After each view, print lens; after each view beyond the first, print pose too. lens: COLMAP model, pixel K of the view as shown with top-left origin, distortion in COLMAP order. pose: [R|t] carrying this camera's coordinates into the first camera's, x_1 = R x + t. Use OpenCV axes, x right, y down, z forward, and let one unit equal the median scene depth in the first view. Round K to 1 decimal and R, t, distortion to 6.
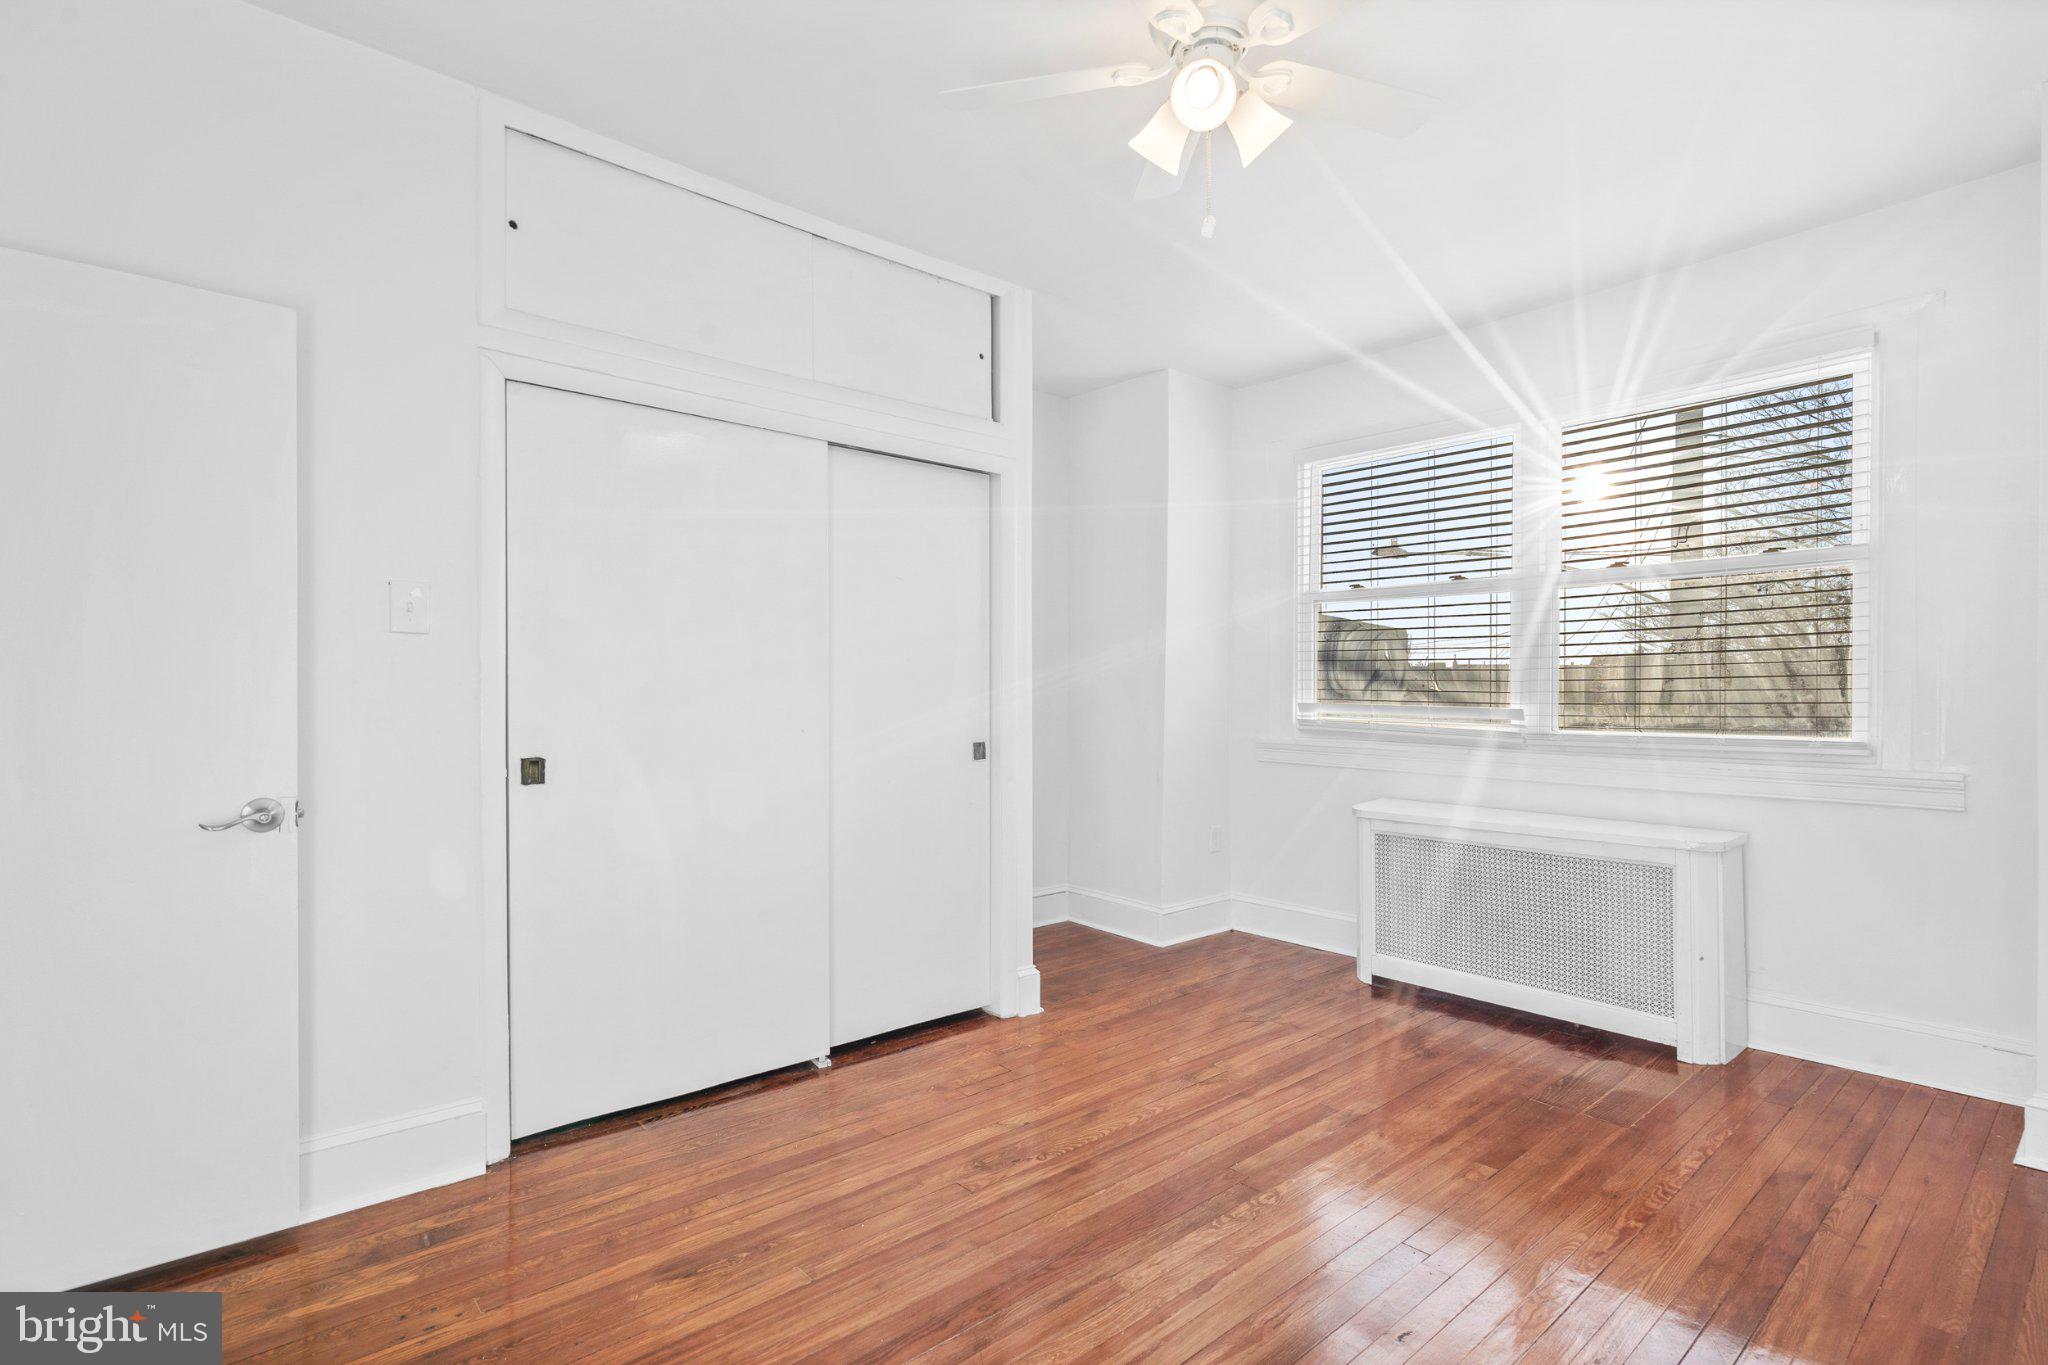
lens RADIAL K [[970.5, 0, 997.0], [0, 970.5, 698.8], [0, 0, 1]] dist [-0.000492, 0.001246]
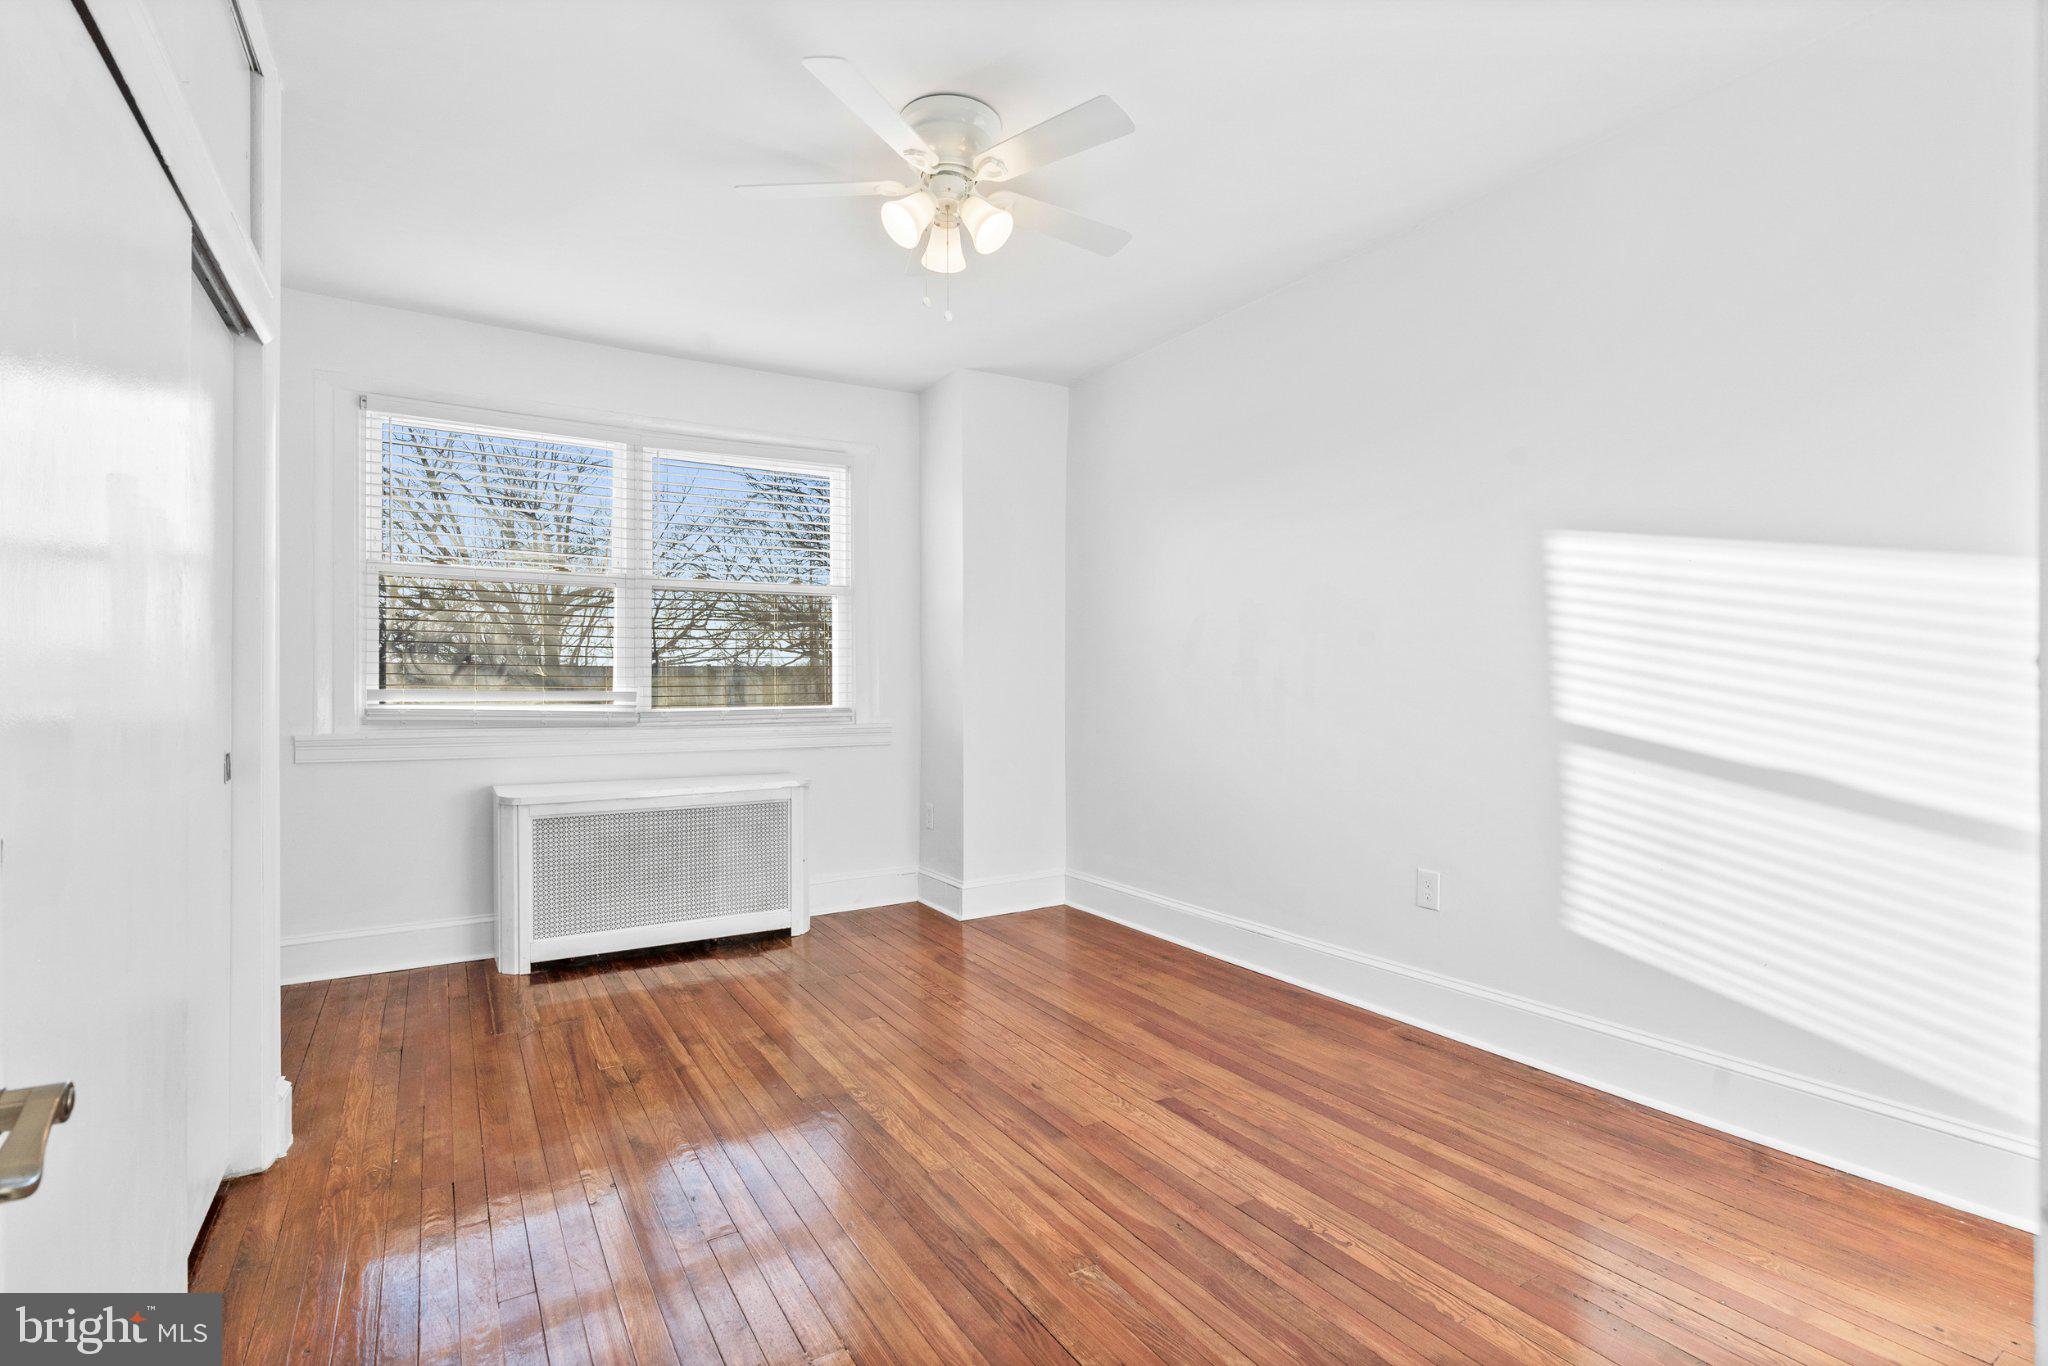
lens RADIAL K [[970.5, 0, 1013.9], [0, 970.5, 673.8], [0, 0, 1]] dist [-0.000492, 0.001246]
pose [[0.155006, 0.007571, 0.987885, -0.633962], [0.009269, 0.999915, -0.009117, 0.004608], [-0.987870, 0.010570, 0.154923, 0.442632]]
